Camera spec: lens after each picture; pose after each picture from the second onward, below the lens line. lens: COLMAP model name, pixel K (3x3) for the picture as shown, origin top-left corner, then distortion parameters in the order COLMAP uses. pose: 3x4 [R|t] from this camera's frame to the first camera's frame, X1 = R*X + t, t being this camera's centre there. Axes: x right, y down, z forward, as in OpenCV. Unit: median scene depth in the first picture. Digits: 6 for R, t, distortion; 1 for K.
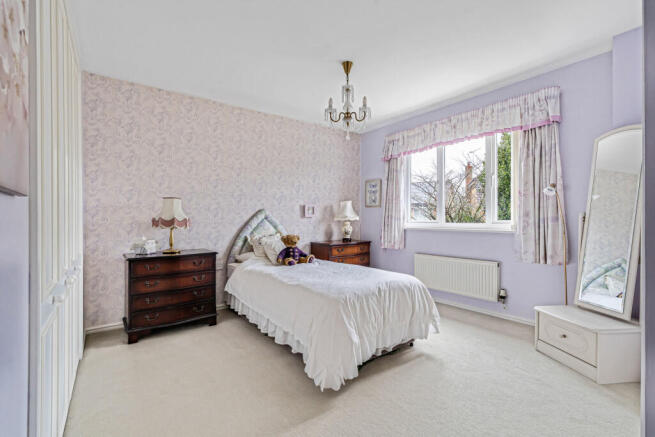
lens RADIAL K [[297.1, 0, 327.0], [0, 297.1, 219.1], [0, 0, 1]] dist [-0.005917, 0.002411]
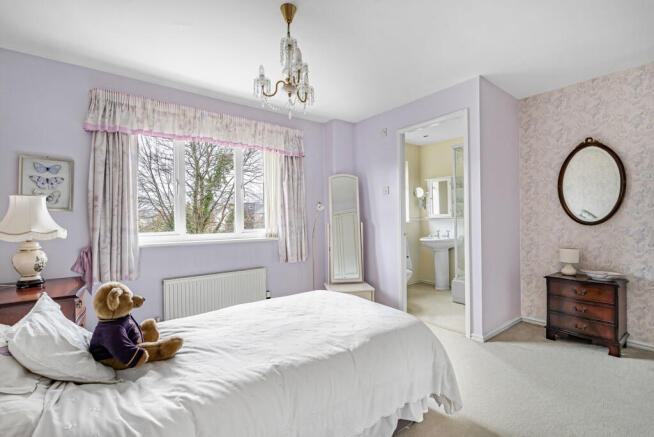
lens RADIAL K [[296.6, 0, 326.9], [0, 296.6, 217.0], [0, 0, 1]] dist [-0.005917, 0.002411]
pose [[-0.033603, 0.012212, 0.999361, -0.421995], [0.015442, 0.999812, -0.011698, -0.018777], [-0.999316, 0.015039, -0.033785, 0.641973]]
